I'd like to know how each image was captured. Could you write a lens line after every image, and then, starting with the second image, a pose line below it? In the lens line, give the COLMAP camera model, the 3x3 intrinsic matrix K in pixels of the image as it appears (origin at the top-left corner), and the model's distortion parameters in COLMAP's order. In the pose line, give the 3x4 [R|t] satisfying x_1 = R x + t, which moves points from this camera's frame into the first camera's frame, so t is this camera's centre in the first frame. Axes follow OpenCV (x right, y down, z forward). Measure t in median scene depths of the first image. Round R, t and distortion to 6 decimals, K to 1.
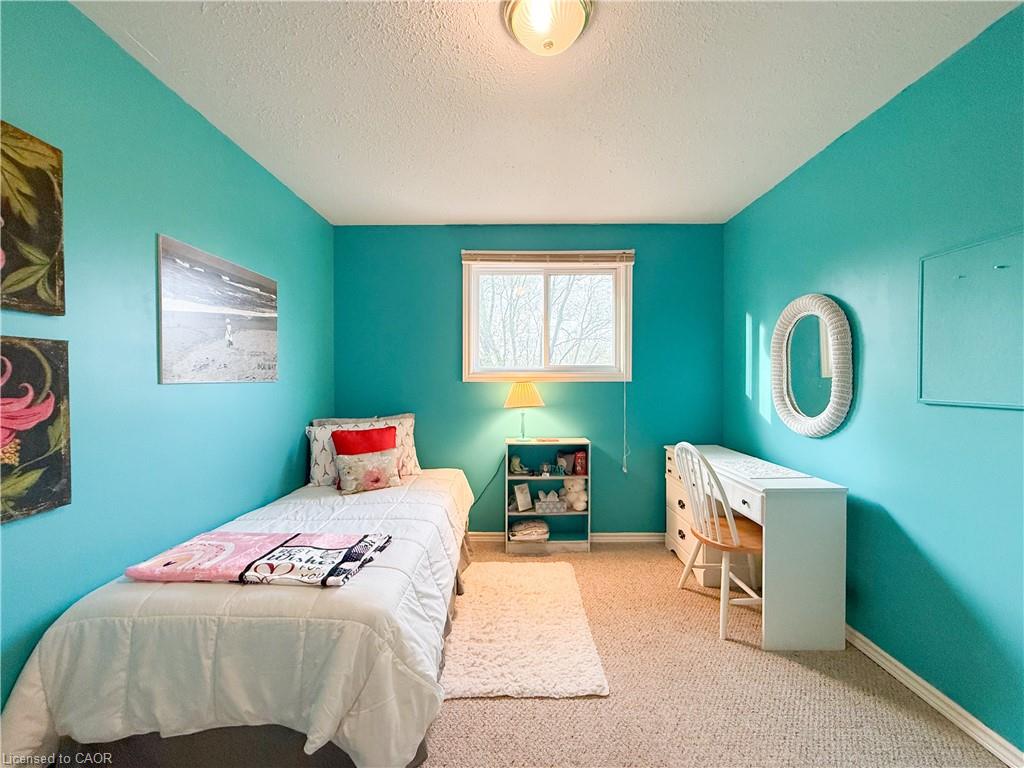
lens RADIAL K [[401.9, 0, 513.5], [0, 401.9, 382.7], [0, 0, 1]] dist [0.001486, -0.000050]
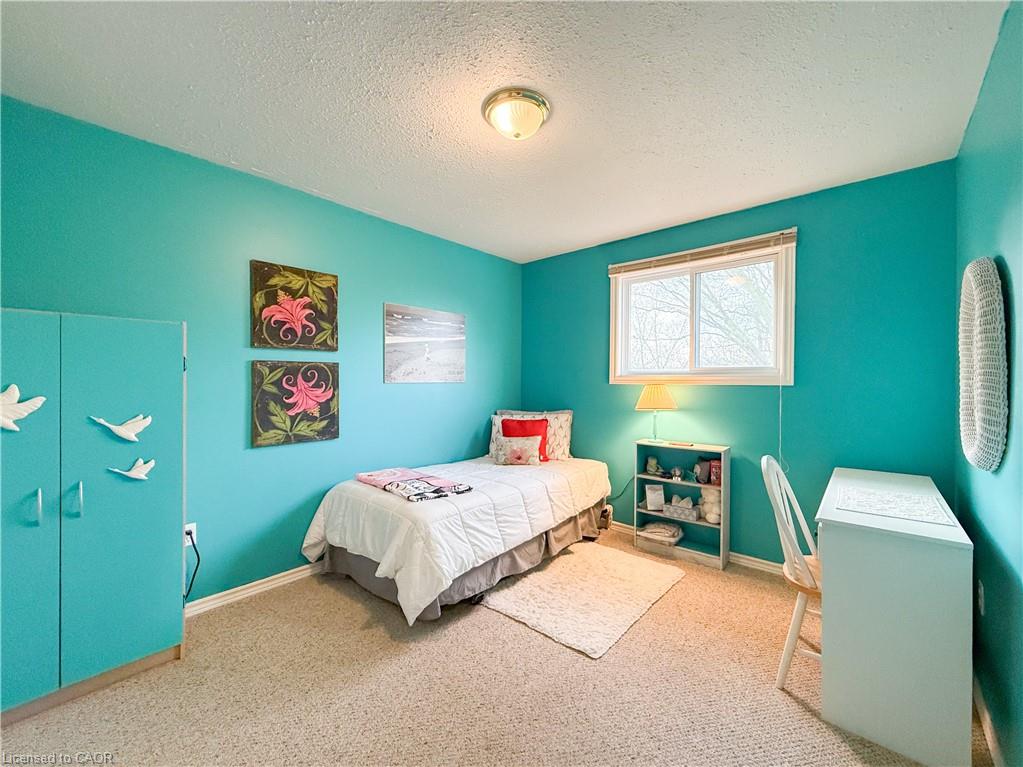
lens RADIAL K [[401.5, 0, 513.0], [0, 401.5, 382.2], [0, 0, 1]] dist [0.001486, -0.000050]
pose [[0.759434, 0.006475, -0.650552, 0.429338], [-0.011035, 0.999935, -0.002929, -0.001015], [0.650491, 0.009403, 0.759456, -0.013253]]
